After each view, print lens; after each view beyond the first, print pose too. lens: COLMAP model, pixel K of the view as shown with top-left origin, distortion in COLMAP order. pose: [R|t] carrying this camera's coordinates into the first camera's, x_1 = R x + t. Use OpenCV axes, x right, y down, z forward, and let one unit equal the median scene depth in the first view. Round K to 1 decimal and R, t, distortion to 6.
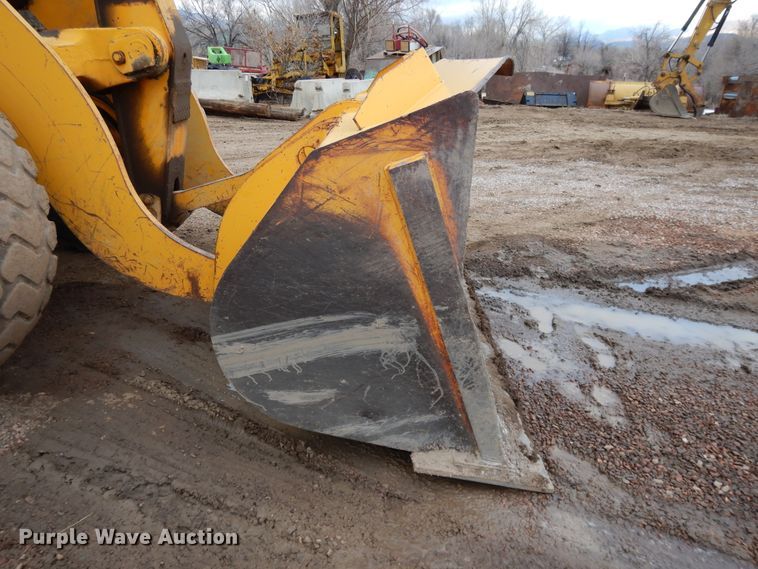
lens RADIAL K [[537.1, 0, 377.2], [0, 537.1, 284.8], [0, 0, 1]] dist [0.009344, -0.010299]
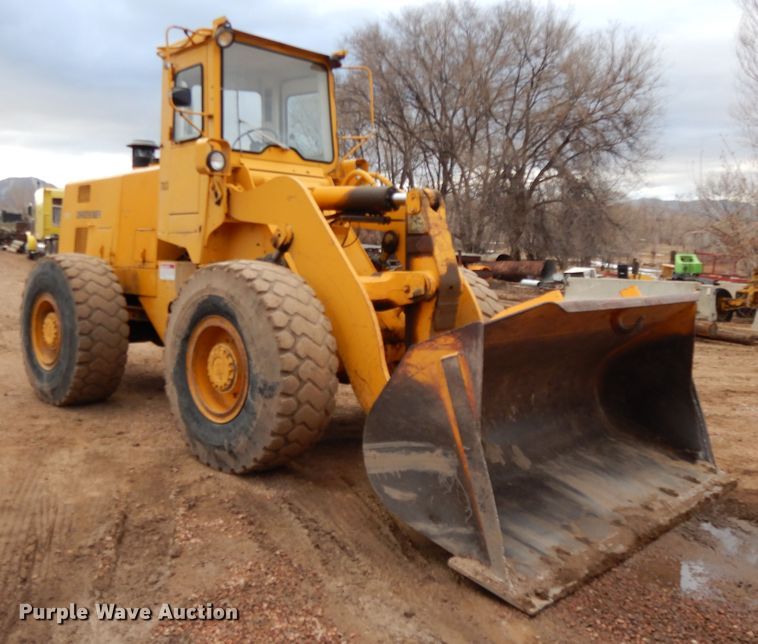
lens RADIAL K [[744.1, 0, 367.8], [0, 744.1, 304.6], [0, 0, 1]] dist [0.002724, 0.000000]
pose [[0.725234, 0.043243, -0.687143, 1.094911], [-0.267628, 0.937247, -0.223481, 0.168026], [0.634358, 0.345975, 0.691297, -0.669629]]
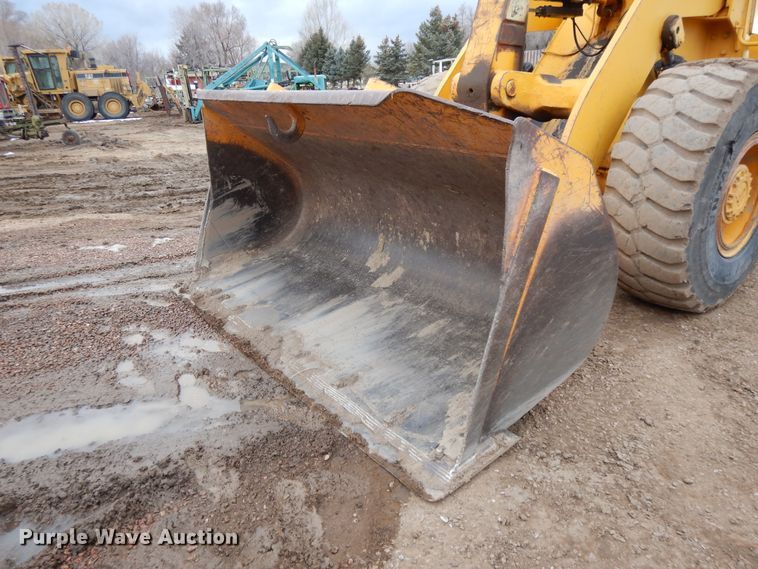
lens RADIAL K [[537.1, 0, 379.9], [0, 537.1, 284.4], [0, 0, 1]] dist [0.009344, -0.010299]
pose [[-0.782407, 0.198437, -0.590306, 0.819772], [-0.249689, 0.768401, 0.589249, -0.960621], [0.570521, 0.608426, -0.551655, 2.319947]]
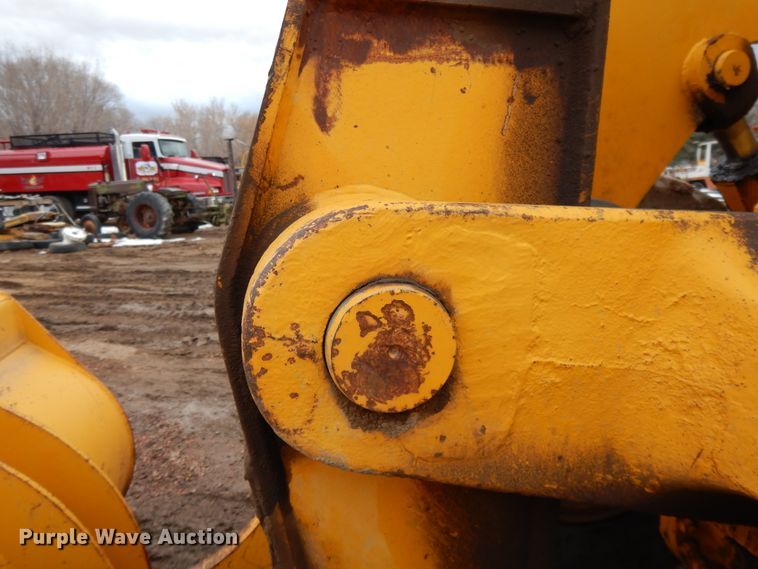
lens RADIAL K [[537.1, 0, 373.5], [0, 537.1, 285.7], [0, 0, 1]] dist [0.009344, -0.010299]
pose [[-0.977800, 0.026954, -0.207798, -0.460470], [-0.094661, 0.827906, 0.552821, -0.692470], [0.186938, 0.560219, -0.806975, 1.471478]]
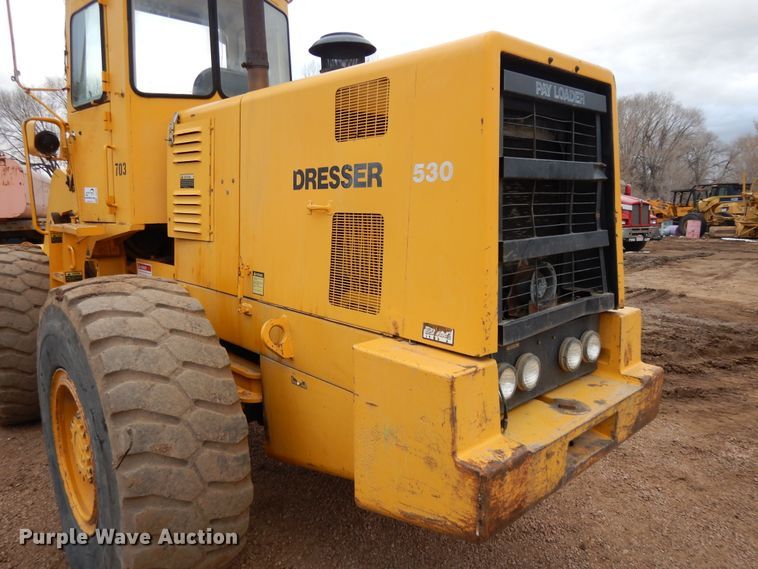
lens RADIAL K [[537.1, 0, 379.2], [0, 537.1, 287.8], [0, 0, 1]] dist [0.009344, -0.010299]
pose [[-0.694173, -0.127490, 0.708428, -3.504947], [0.275137, 0.862459, 0.424810, -1.161590], [-0.665149, 0.489807, -0.563619, 1.976175]]
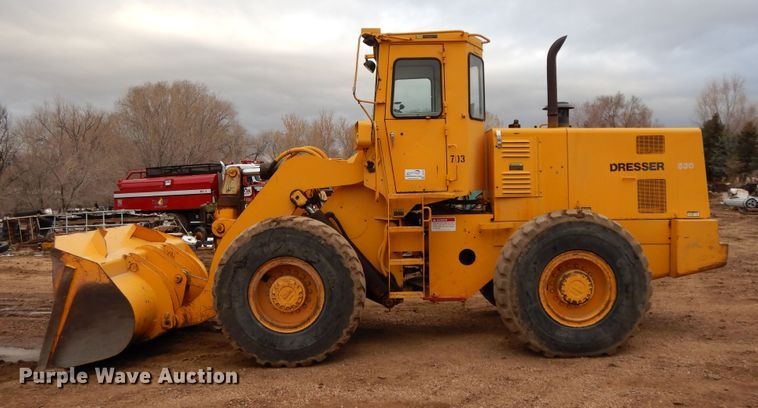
lens RADIAL K [[644.5, 0, 384.1], [0, 644.5, 215.1], [0, 0, 1]] dist [-0.002867, 0.008086]
pose [[-0.999943, 0.002883, -0.010280, -1.356116], [-0.001800, 0.903544, 0.428491, -2.135635], [0.010524, 0.428485, -0.903488, 4.470130]]
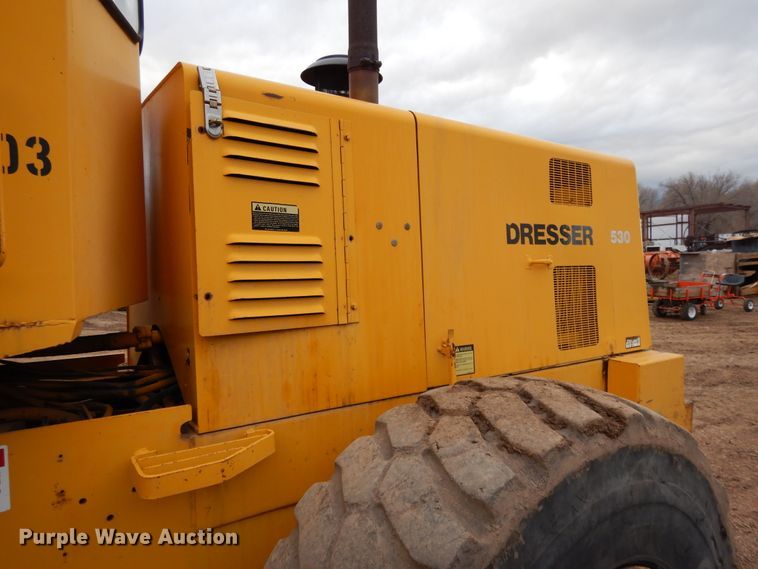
lens RADIAL K [[537.1, 0, 375.1], [0, 537.1, 282.4], [0, 0, 1]] dist [0.009344, -0.010299]
pose [[-0.804355, 0.014916, -0.593962, -1.739873], [-0.236358, 0.909147, 0.342910, -1.140265], [0.545114, 0.416209, -0.727751, 2.014431]]
